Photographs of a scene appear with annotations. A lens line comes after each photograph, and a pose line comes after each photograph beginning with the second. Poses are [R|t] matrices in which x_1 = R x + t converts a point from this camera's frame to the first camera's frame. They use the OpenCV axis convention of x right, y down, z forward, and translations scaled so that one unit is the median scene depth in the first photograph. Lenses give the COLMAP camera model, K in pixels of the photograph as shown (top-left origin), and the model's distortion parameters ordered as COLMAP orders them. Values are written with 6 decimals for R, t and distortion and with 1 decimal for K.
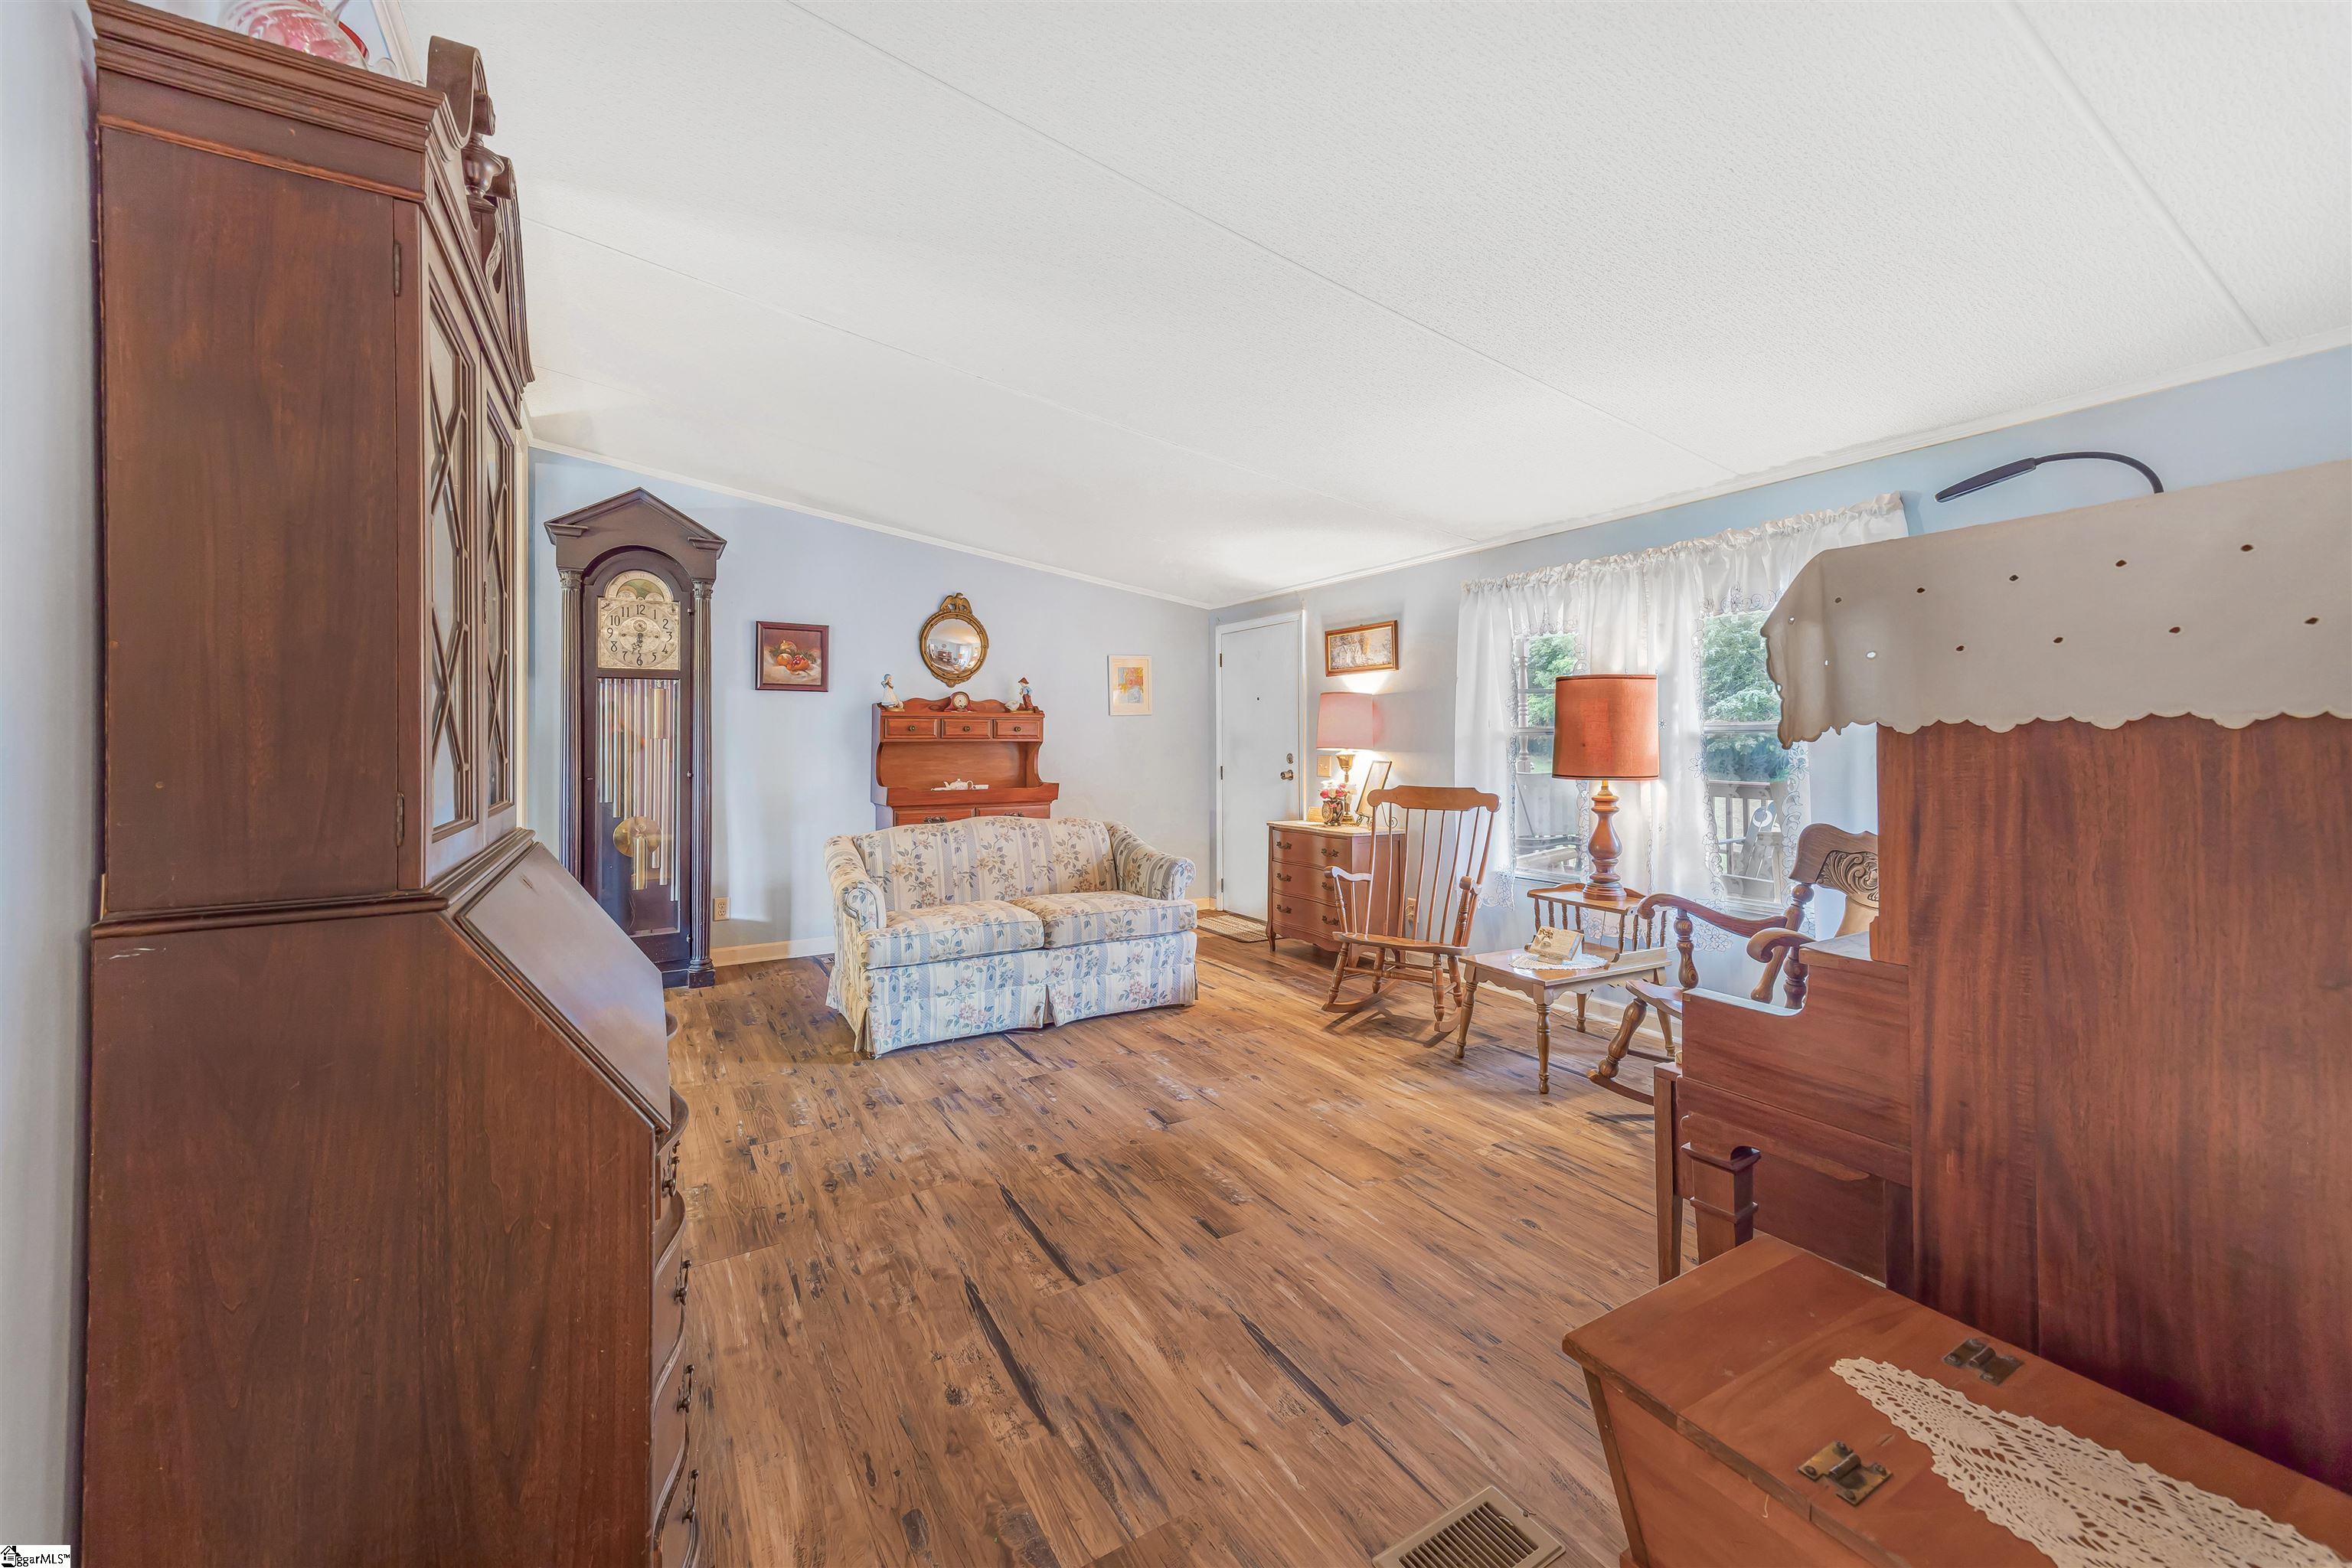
lens RADIAL K [[934.0, 0, 1147.1], [0, 934.0, 746.2], [0, 0, 1]] dist [-0.002468, -0.000050]
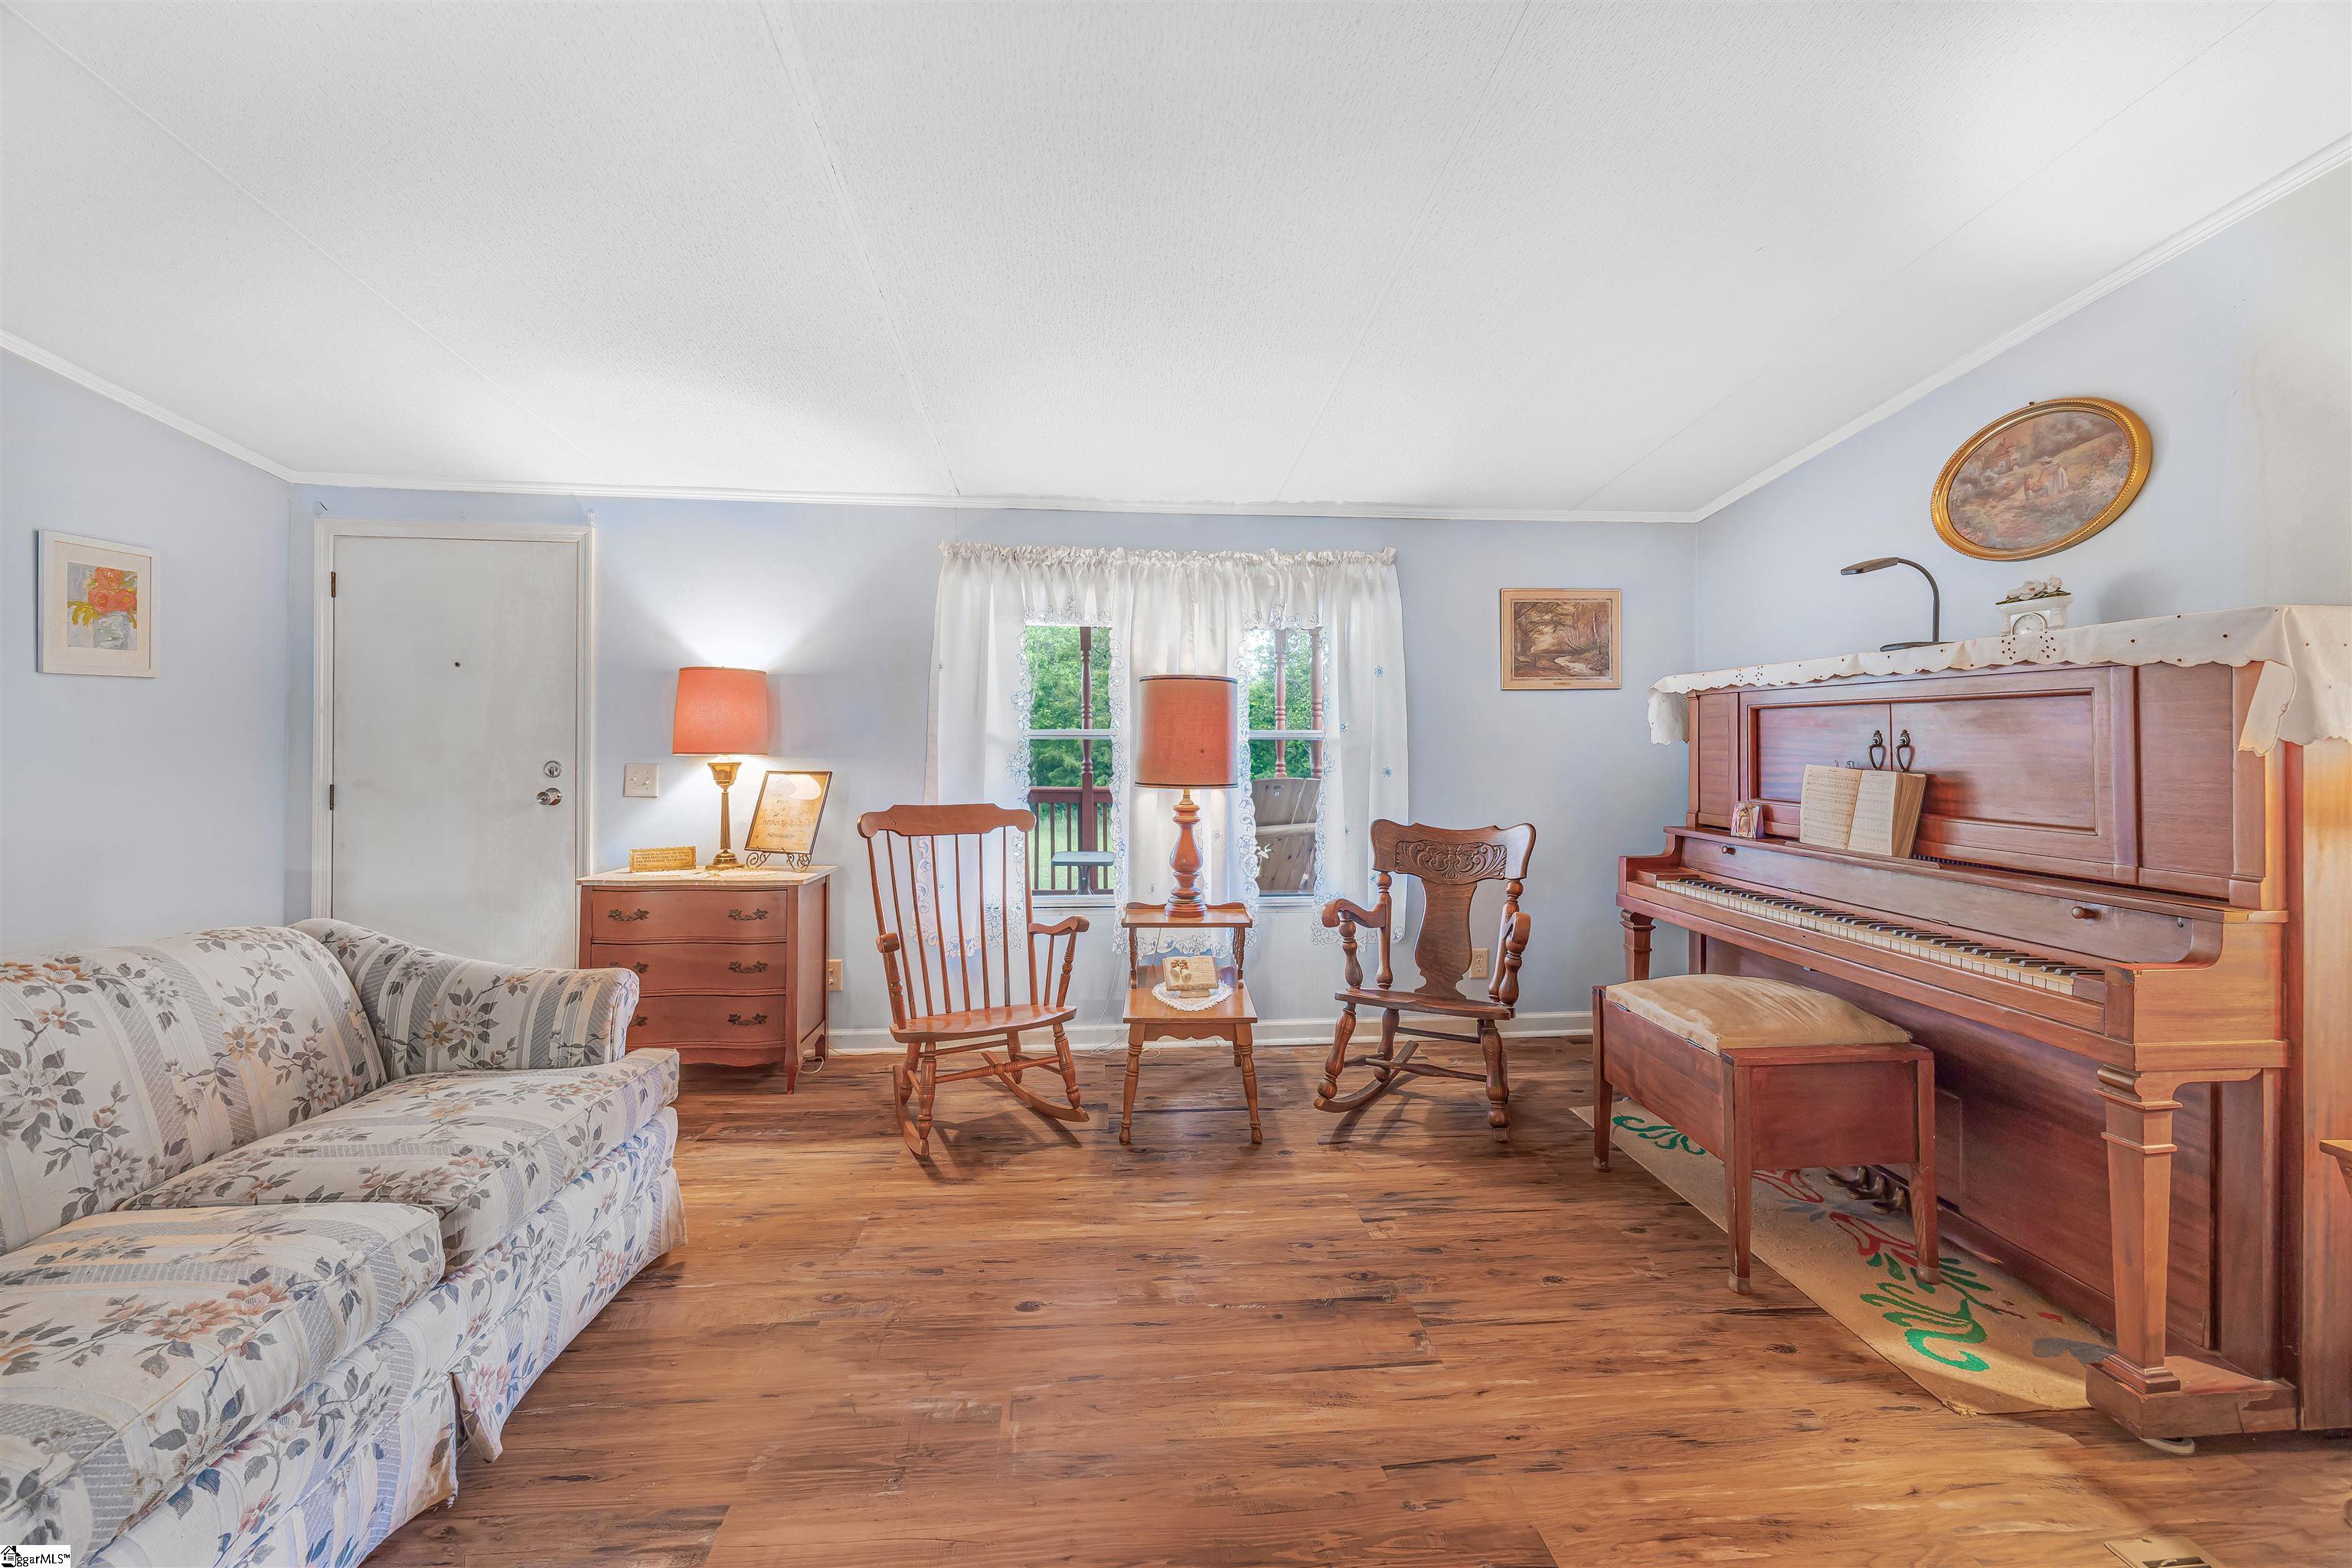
lens RADIAL K [[934.0, 0, 1147.1], [0, 934.0, 746.2], [0, 0, 1]] dist [-0.002468, -0.000050]
pose [[0.404994, 0.006285, 0.914298, -0.371682], [-0.005275, 0.999976, -0.004537, -0.001389], [-0.914304, -0.002986, 0.405017, 0.634223]]
